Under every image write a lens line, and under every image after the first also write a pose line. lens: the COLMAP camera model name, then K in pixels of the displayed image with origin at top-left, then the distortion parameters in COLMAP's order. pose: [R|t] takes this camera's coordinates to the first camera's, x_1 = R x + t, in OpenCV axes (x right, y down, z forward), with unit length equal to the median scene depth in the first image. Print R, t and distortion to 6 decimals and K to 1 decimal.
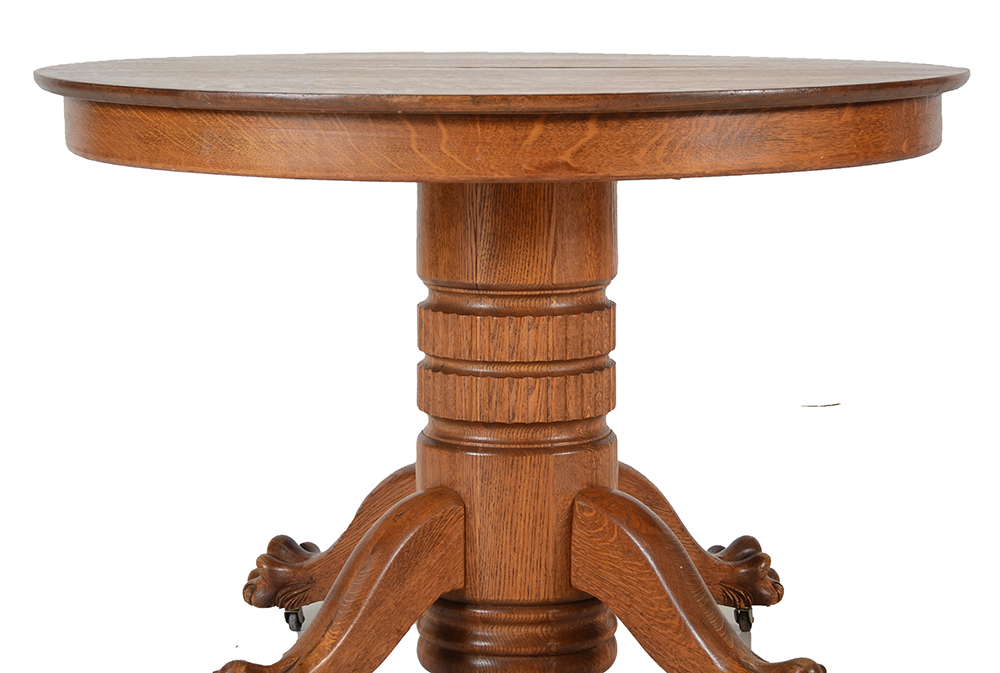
lens RADIAL K [[2568.5, 0, 517.4], [0, 2568.5, 294.1], [0, 0, 1]] dist [0.355129, 0.000000]
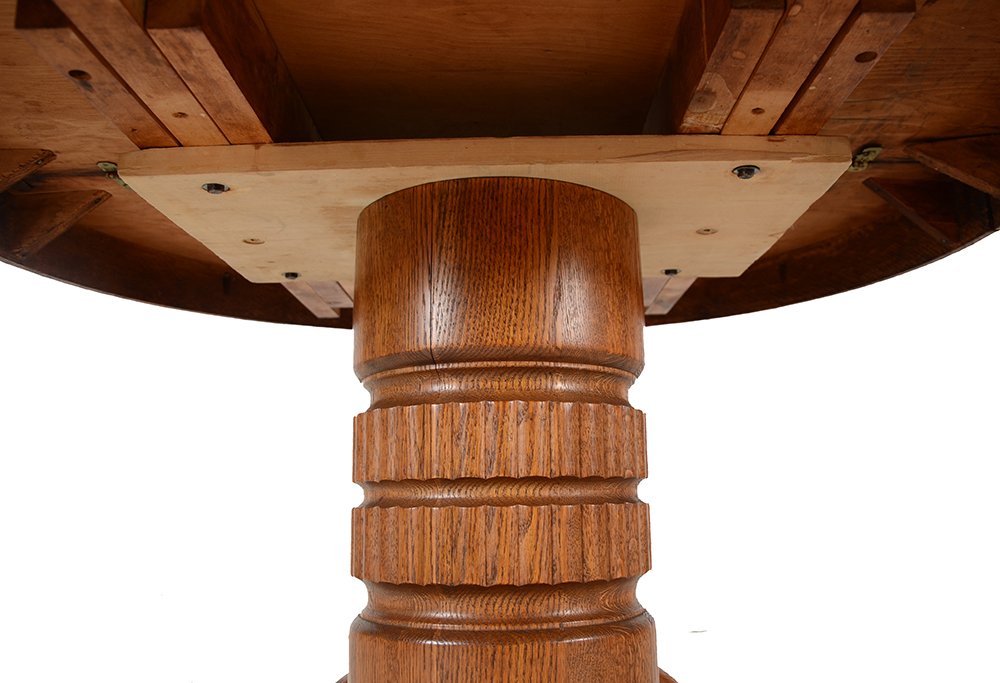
lens RADIAL K [[863.4, 0, 508.8], [0, 863.4, 348.4], [0, 0, 1]] dist [-0.103793, 0.005075]
pose [[0.999894, -0.014569, 0.000562, 0.002384], [0.014079, 0.954767, -0.297020, 0.056460], [0.003790, 0.296997, 0.954871, 0.800335]]
